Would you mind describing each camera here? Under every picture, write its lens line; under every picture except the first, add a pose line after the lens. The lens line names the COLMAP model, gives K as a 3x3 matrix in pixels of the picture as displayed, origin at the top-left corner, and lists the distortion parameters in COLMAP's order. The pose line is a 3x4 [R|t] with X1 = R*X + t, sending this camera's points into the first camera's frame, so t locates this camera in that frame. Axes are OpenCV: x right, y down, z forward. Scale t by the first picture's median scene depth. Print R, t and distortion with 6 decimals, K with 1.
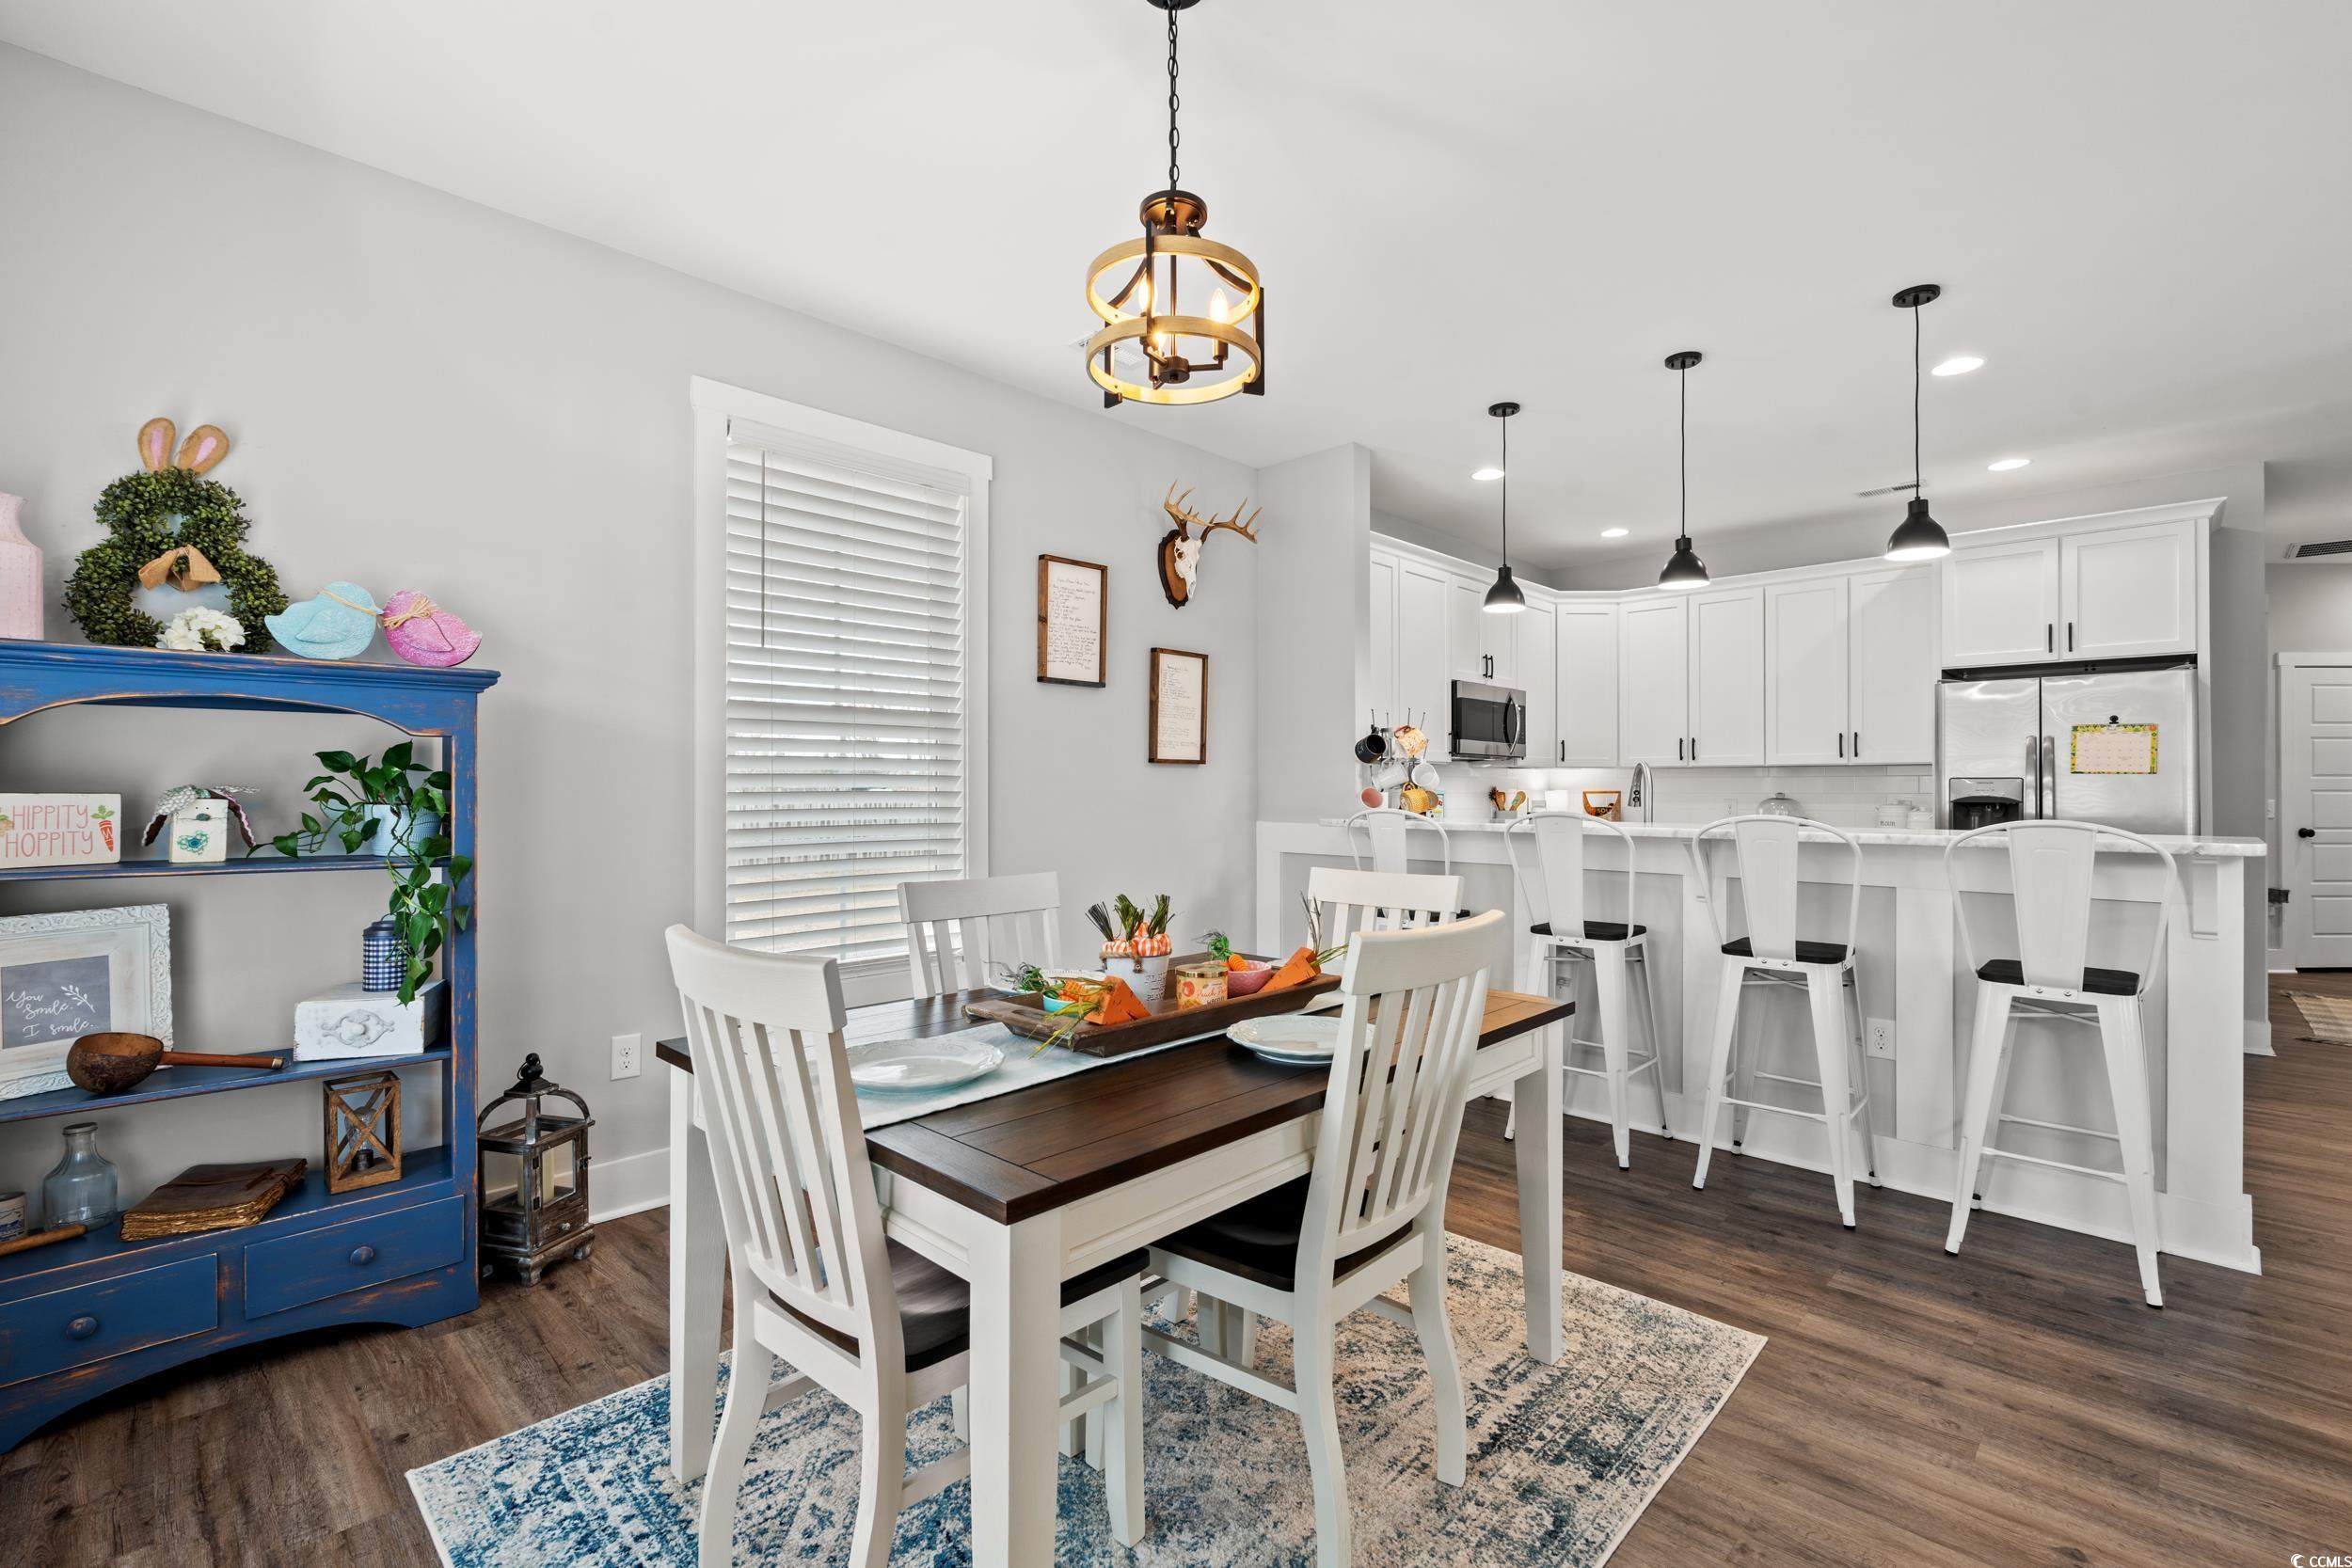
lens RADIAL K [[1047.0, 0, 1170.4], [0, 1047.0, 775.8], [0, 0, 1]] dist [-0.004450, 0.000147]
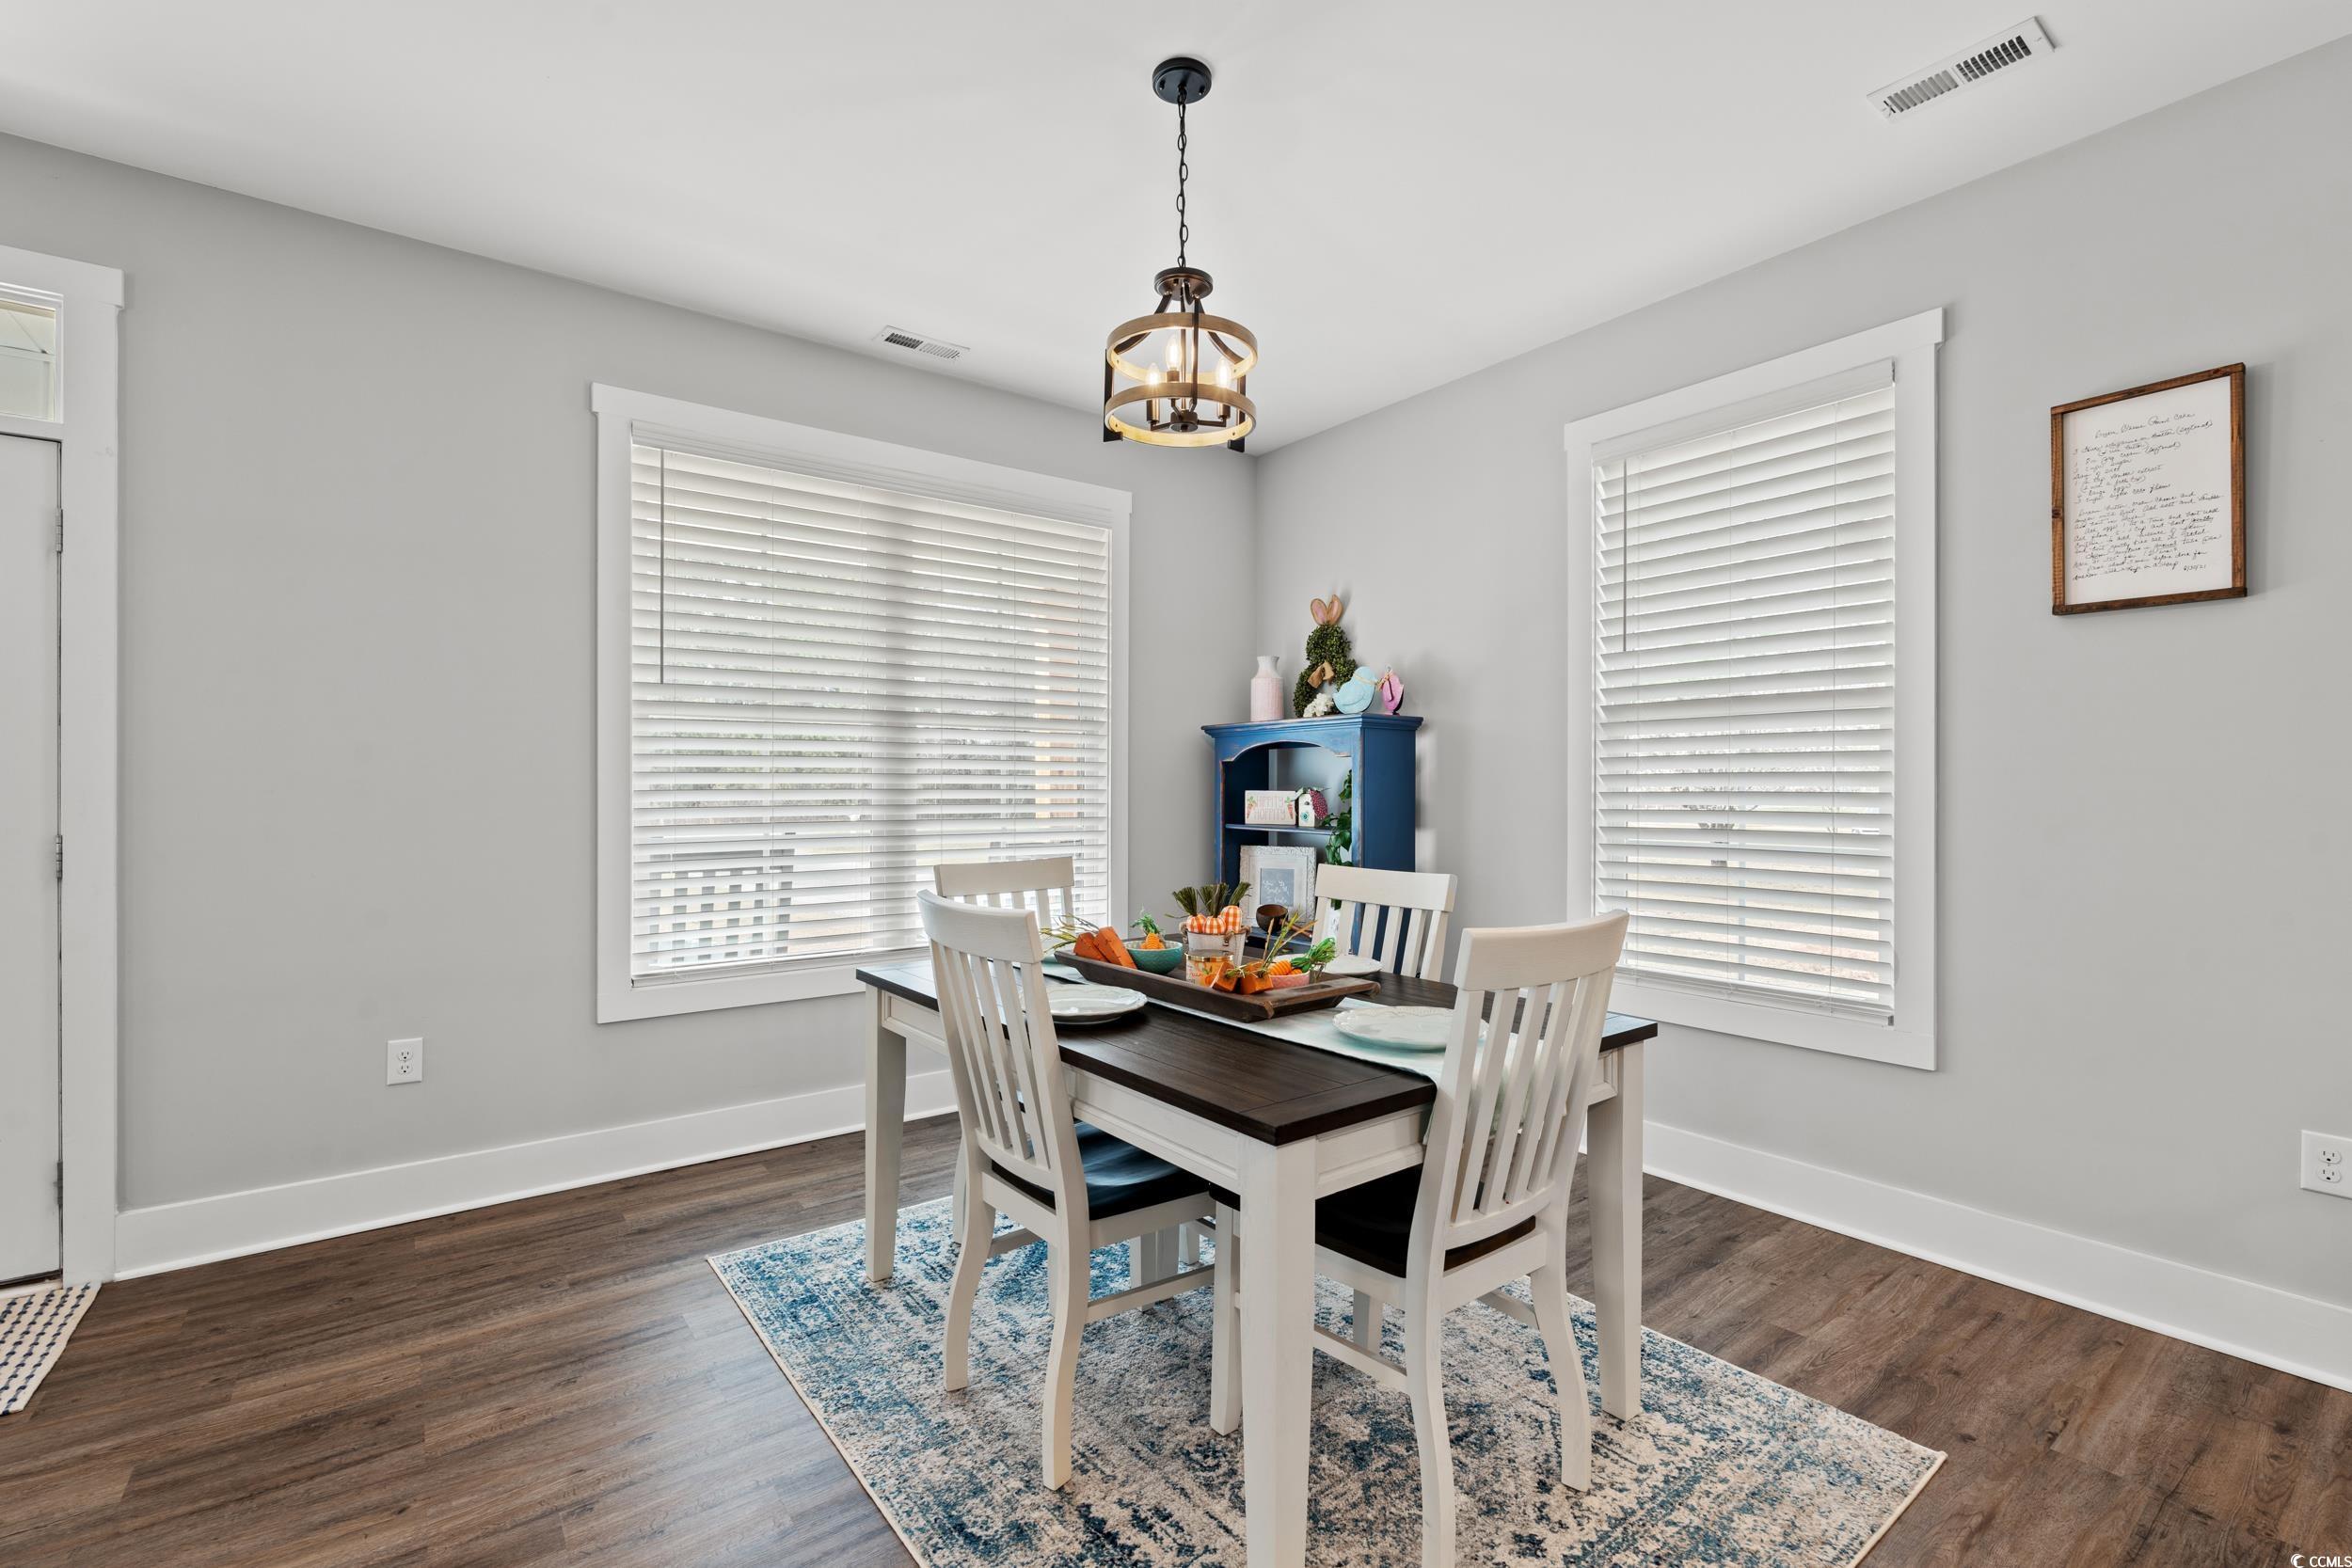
lens RADIAL K [[1047.0, 0, 1181.5], [0, 1047.0, 786.1], [0, 0, 1]] dist [-0.004450, 0.000147]
pose [[-0.154438, -0.004929, -0.987990, 0.586913], [0.007733, 0.999951, -0.006197, 0.011401], [0.987972, -0.008597, -0.154393, 0.607888]]
